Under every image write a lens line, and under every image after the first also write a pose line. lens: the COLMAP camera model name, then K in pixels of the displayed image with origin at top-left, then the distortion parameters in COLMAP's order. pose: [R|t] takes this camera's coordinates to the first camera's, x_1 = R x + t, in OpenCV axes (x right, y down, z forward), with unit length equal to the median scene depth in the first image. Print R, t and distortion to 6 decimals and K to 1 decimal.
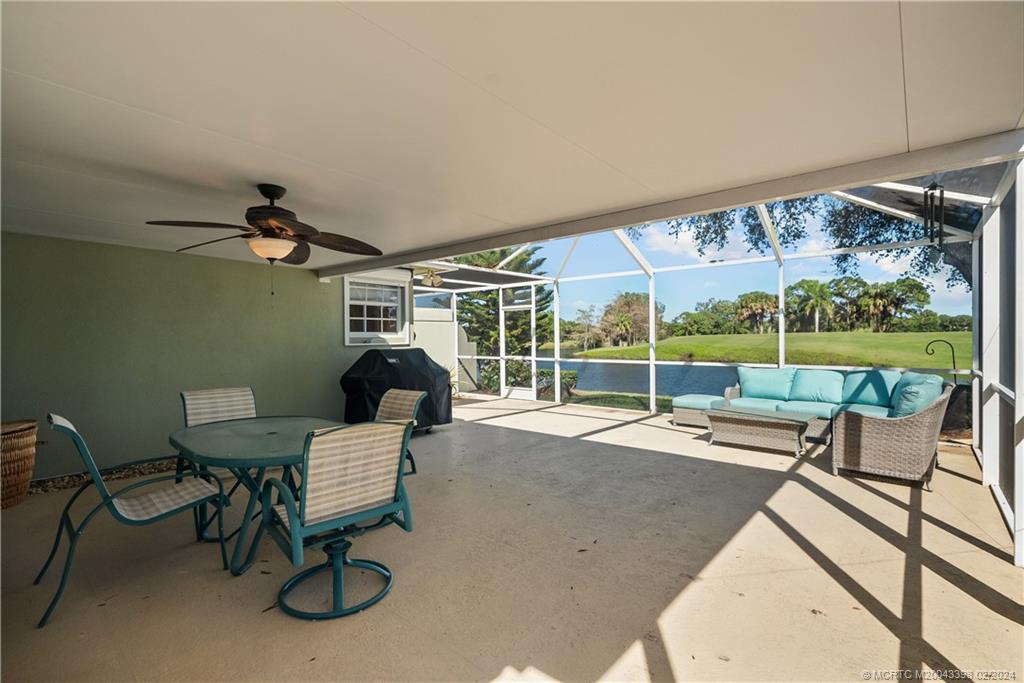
lens RADIAL K [[471.9, 0, 512.0], [0, 471.9, 341.5], [0, 0, 1]] dist [-0.001358, -0.000155]
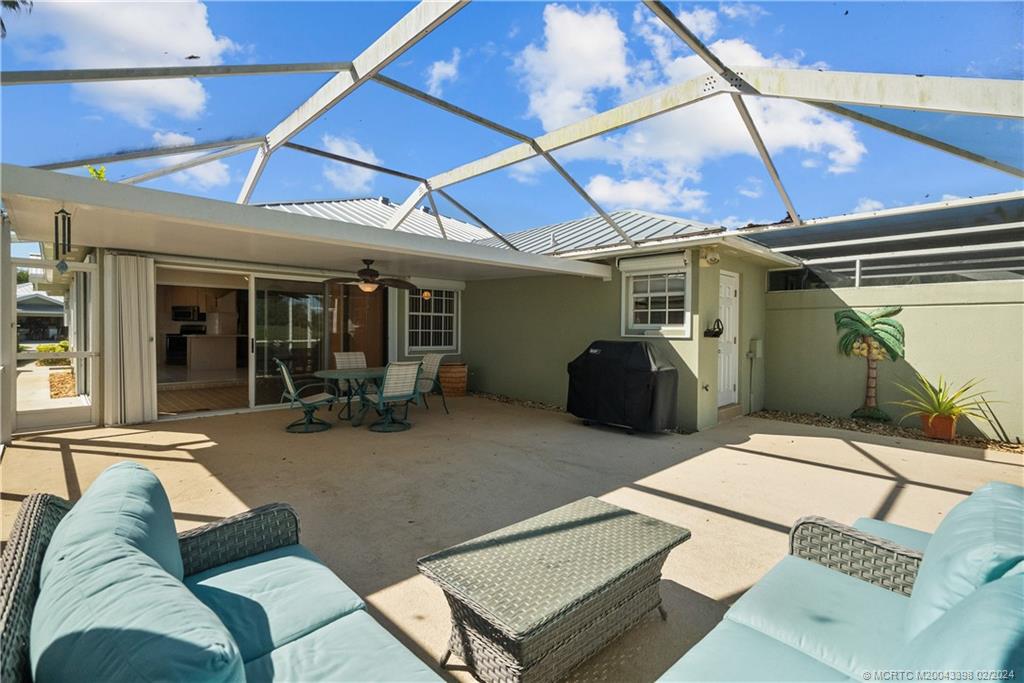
lens RADIAL K [[471.9, 0, 512.0], [0, 471.9, 341.5], [0, 0, 1]] dist [-0.001358, -0.000155]
pose [[-0.070982, 0.038867, -0.996720, 1.173535], [-0.017423, 0.999040, 0.040199, -0.029678], [0.997325, 0.020219, -0.070237, 1.300999]]
